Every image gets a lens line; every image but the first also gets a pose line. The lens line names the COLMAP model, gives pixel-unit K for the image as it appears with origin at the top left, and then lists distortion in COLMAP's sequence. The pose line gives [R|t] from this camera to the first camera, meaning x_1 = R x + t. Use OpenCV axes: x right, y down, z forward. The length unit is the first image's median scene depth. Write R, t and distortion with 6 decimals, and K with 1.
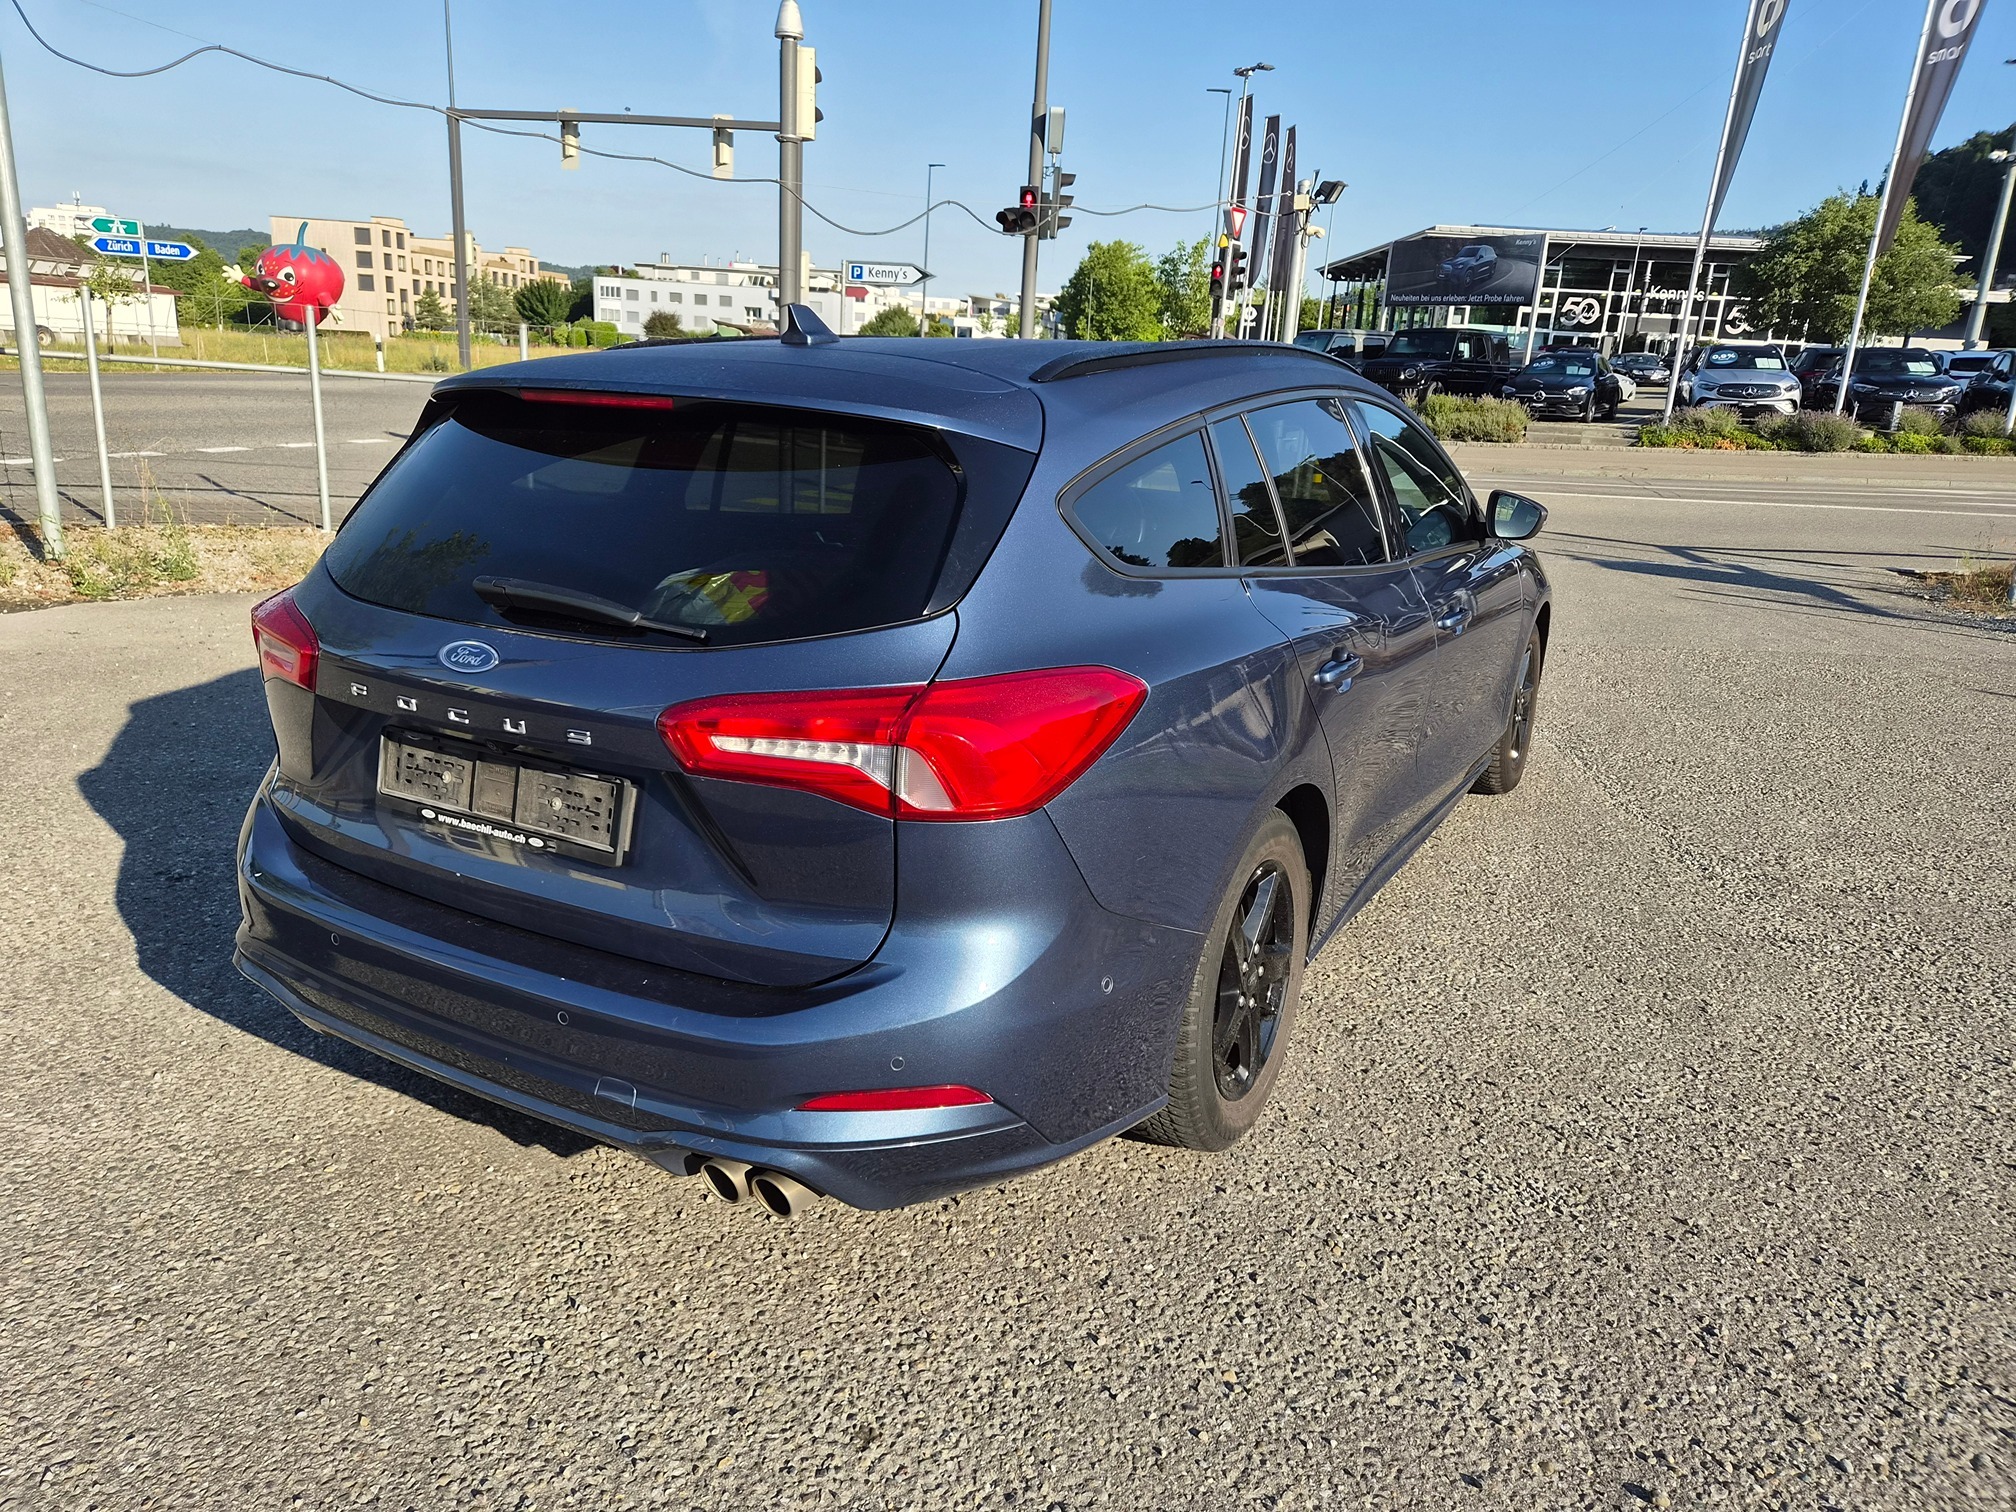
lens RADIAL K [[1335.5, 0, 997.2], [0, 1335.5, 751.9], [0, 0, 1]] dist [0.045054, -0.030582]
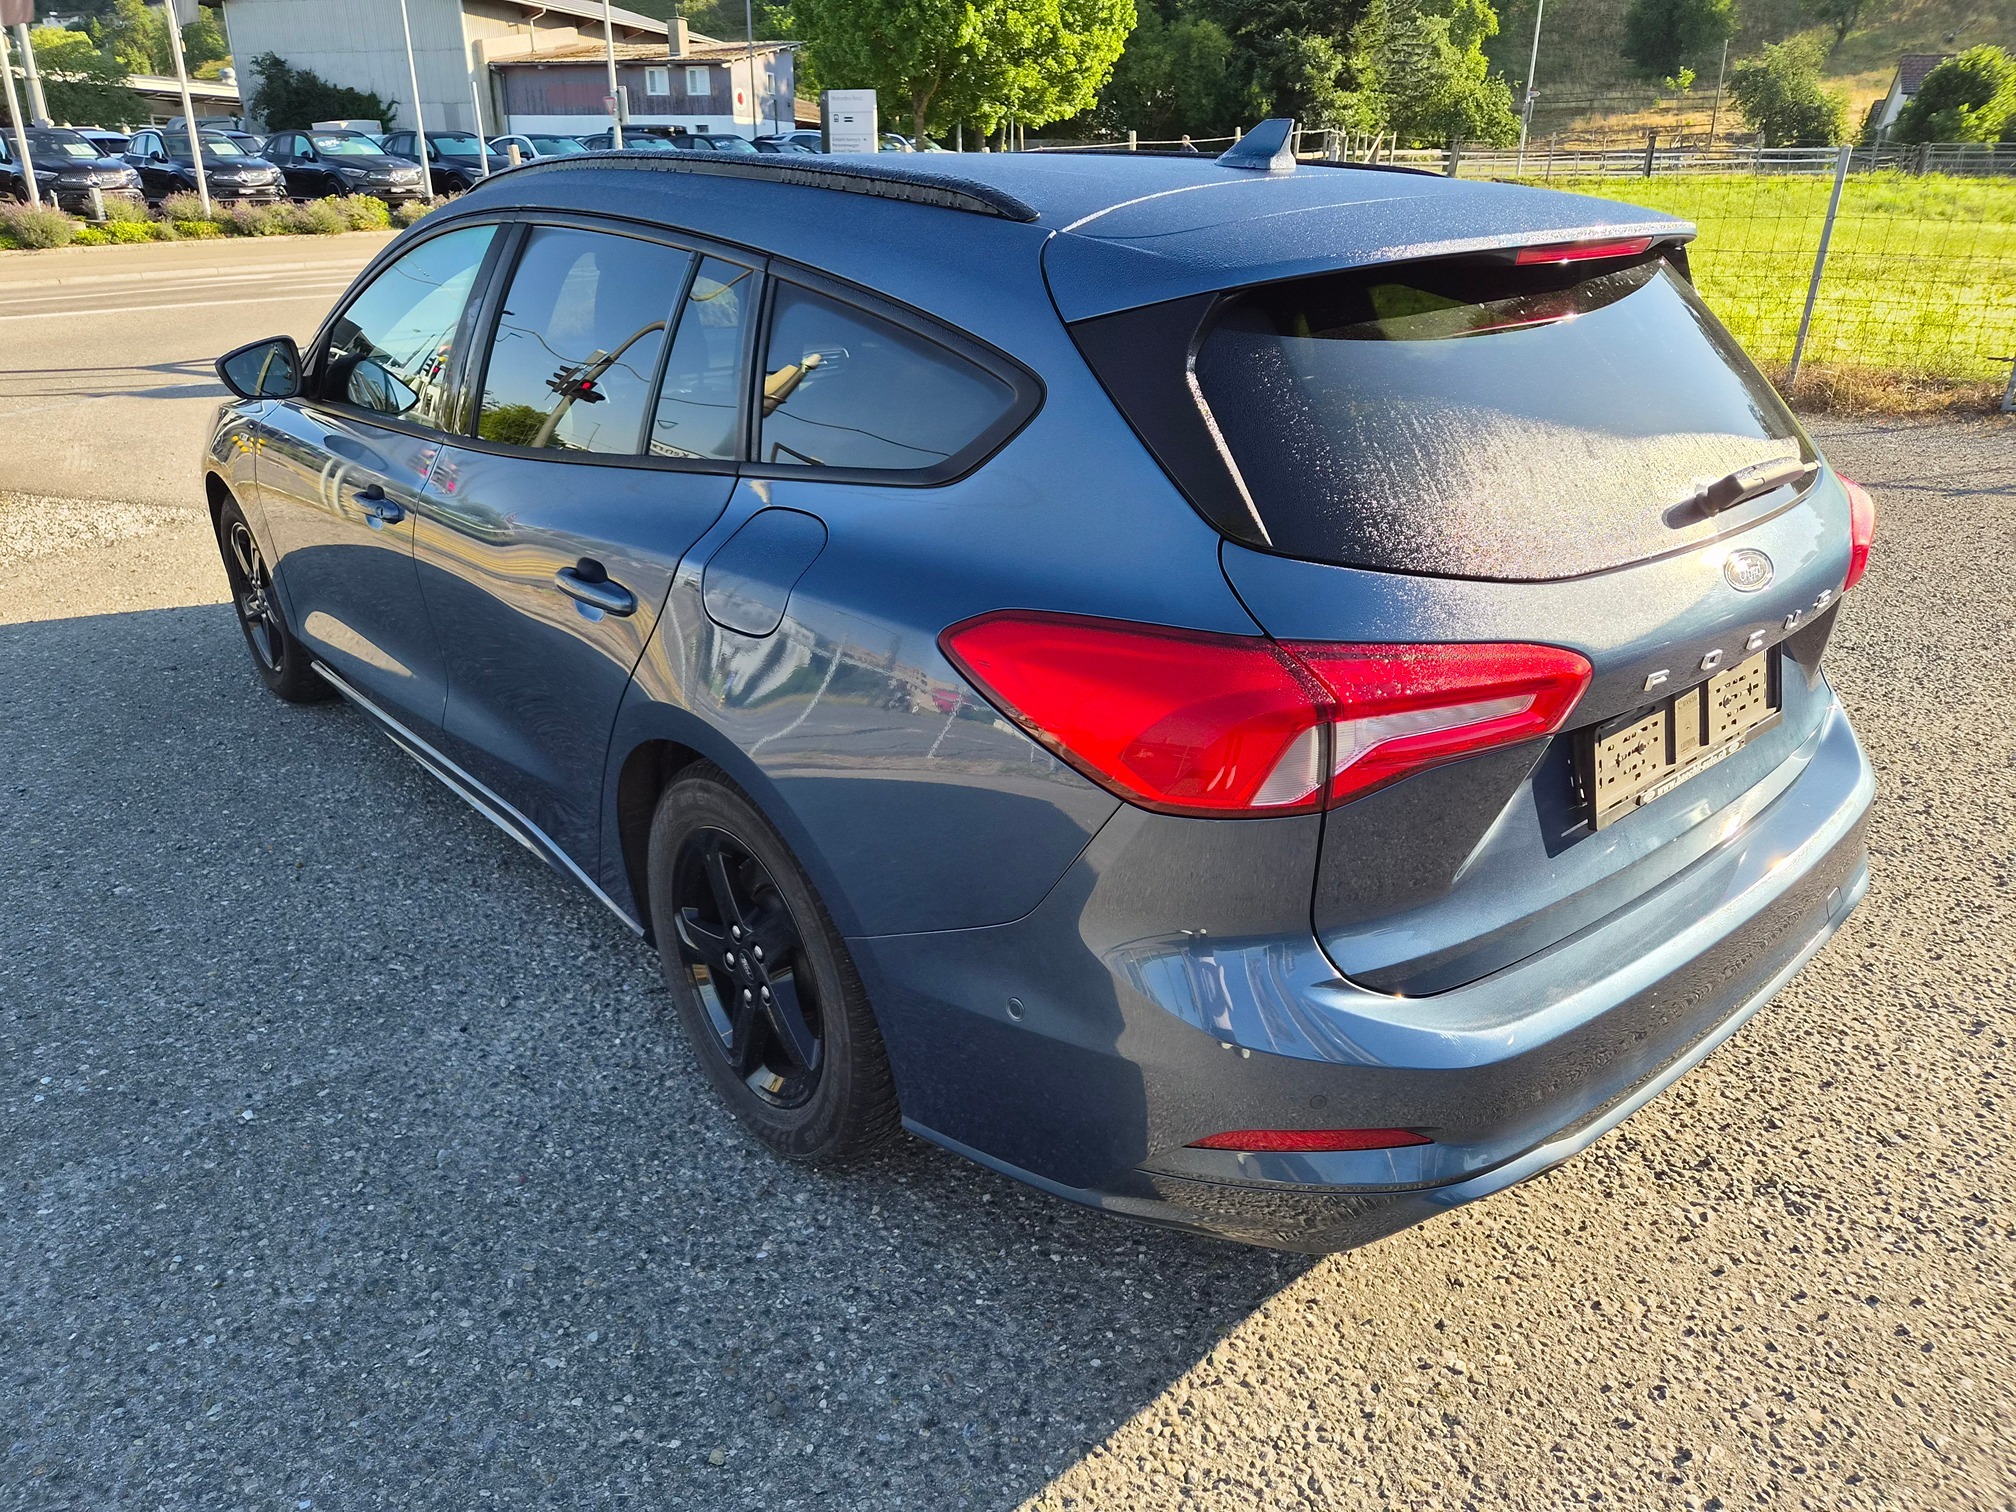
lens RADIAL K [[1335.5, 0, 993.6], [0, 1335.5, 749.1], [0, 0, 1]] dist [0.045054, -0.030582]
pose [[0.330451, -0.398820, 0.855420, -0.084853], [0.273875, 0.907858, 0.317469, -0.023458], [-0.903213, 0.129371, 0.409230, 0.068101]]
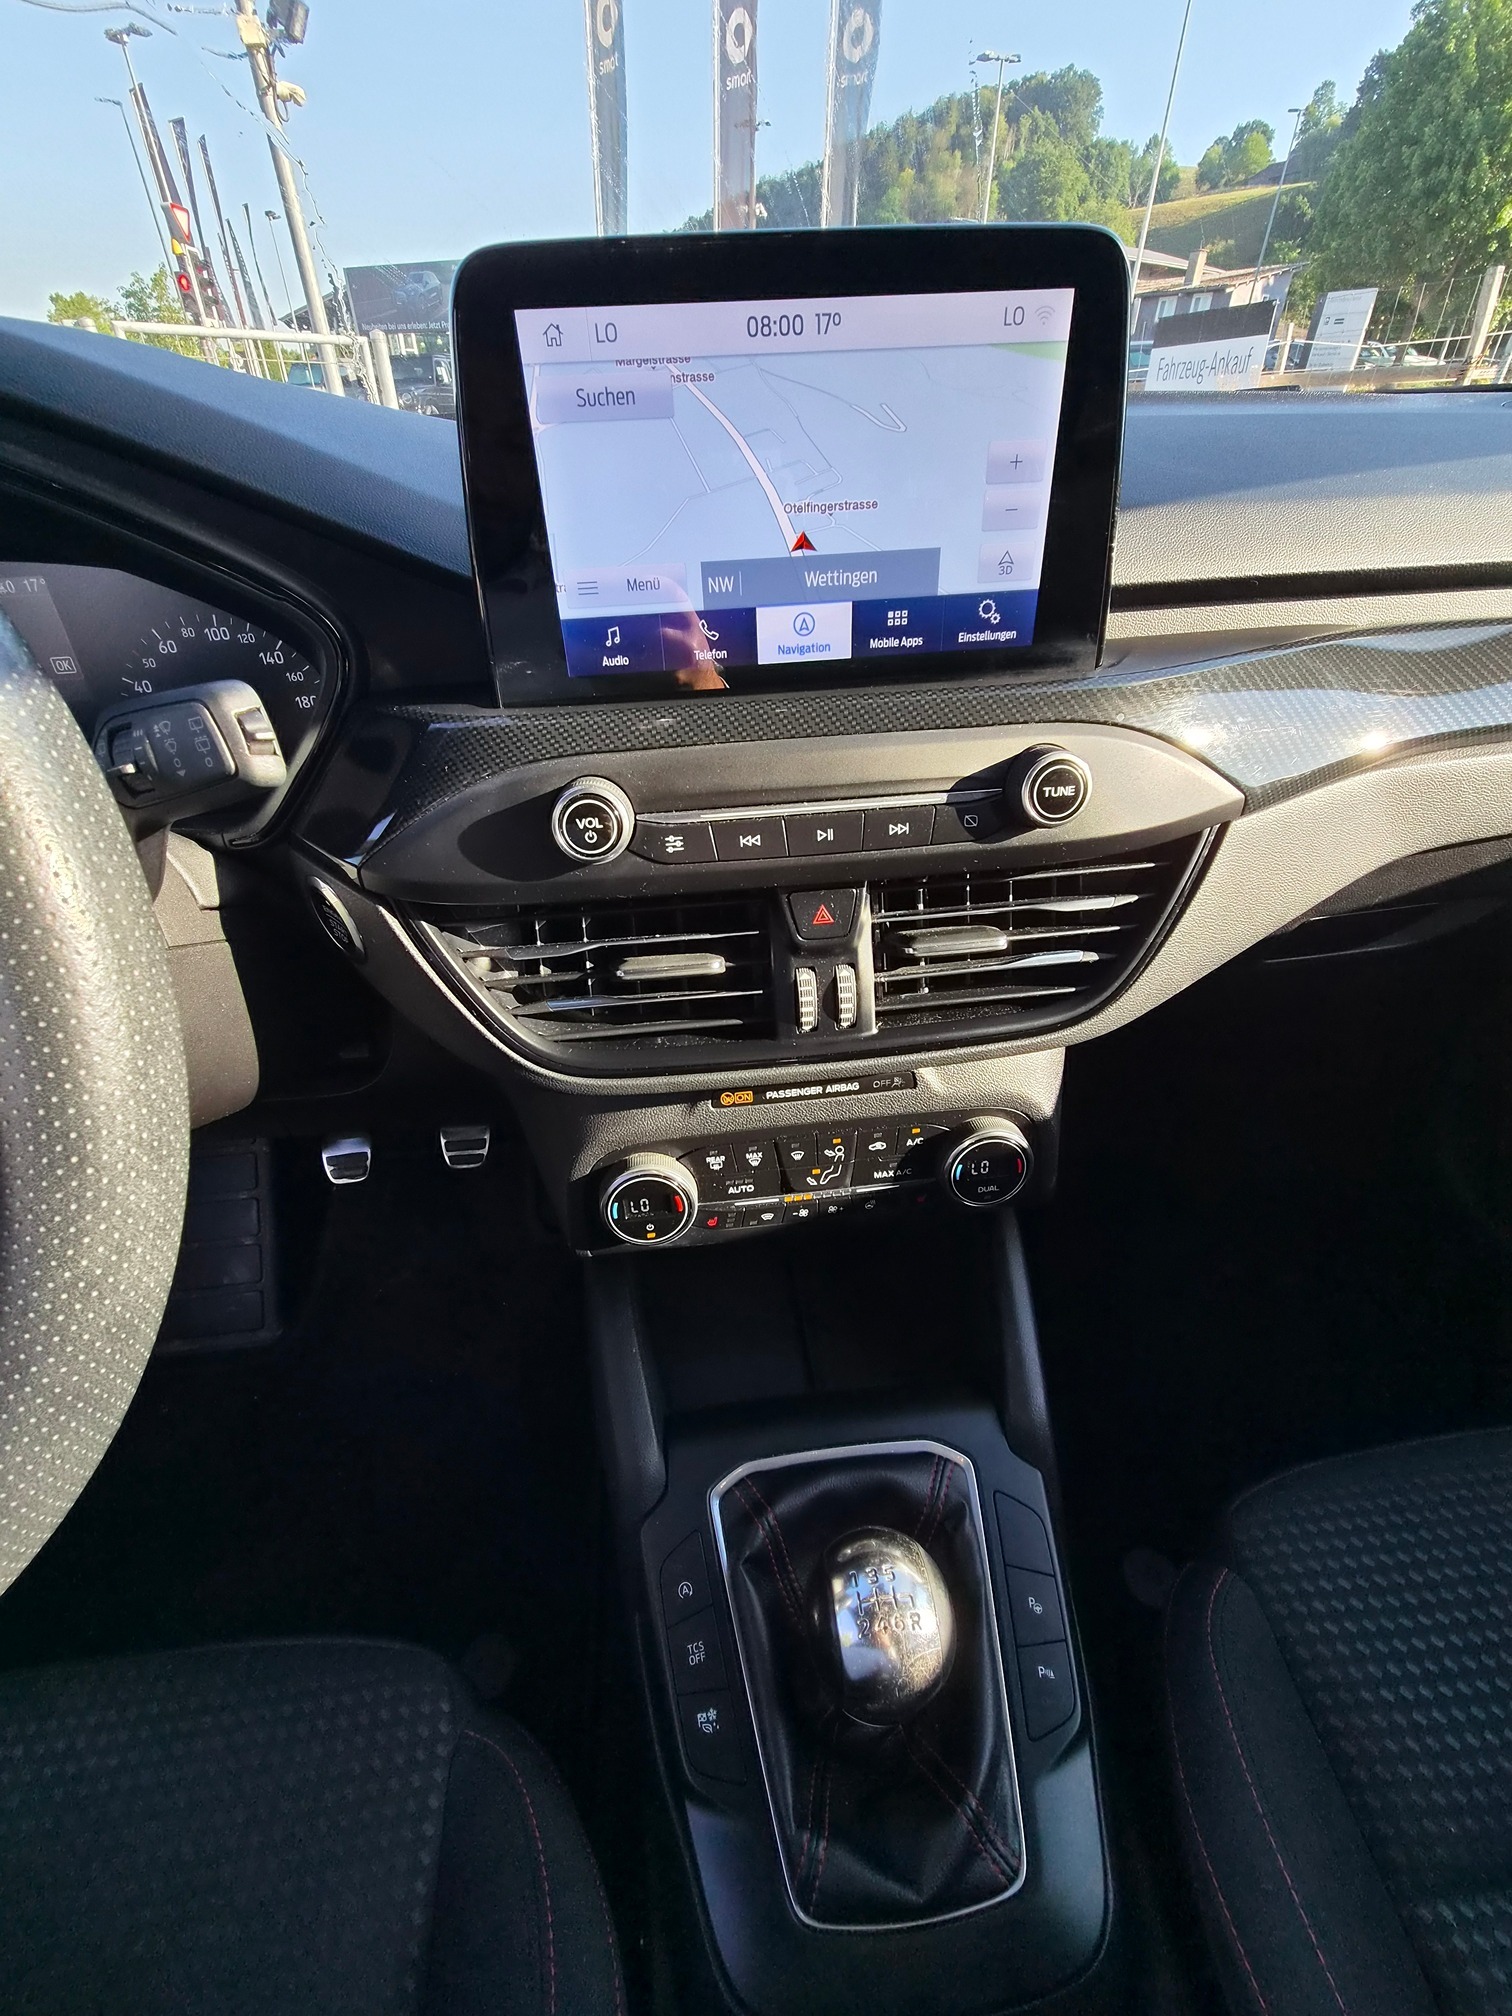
lens RADIAL K [[819.8, 0, 756.5], [0, 819.8, 995.9], [0, 0, 1]] dist [-0.008144, -0.000097]
pose [[0.798320, -0.389347, 0.459449, 0.016896], [0.211351, 0.895515, 0.391642, -0.024757], [-0.563928, -0.215550, 0.797197, 0.134948]]
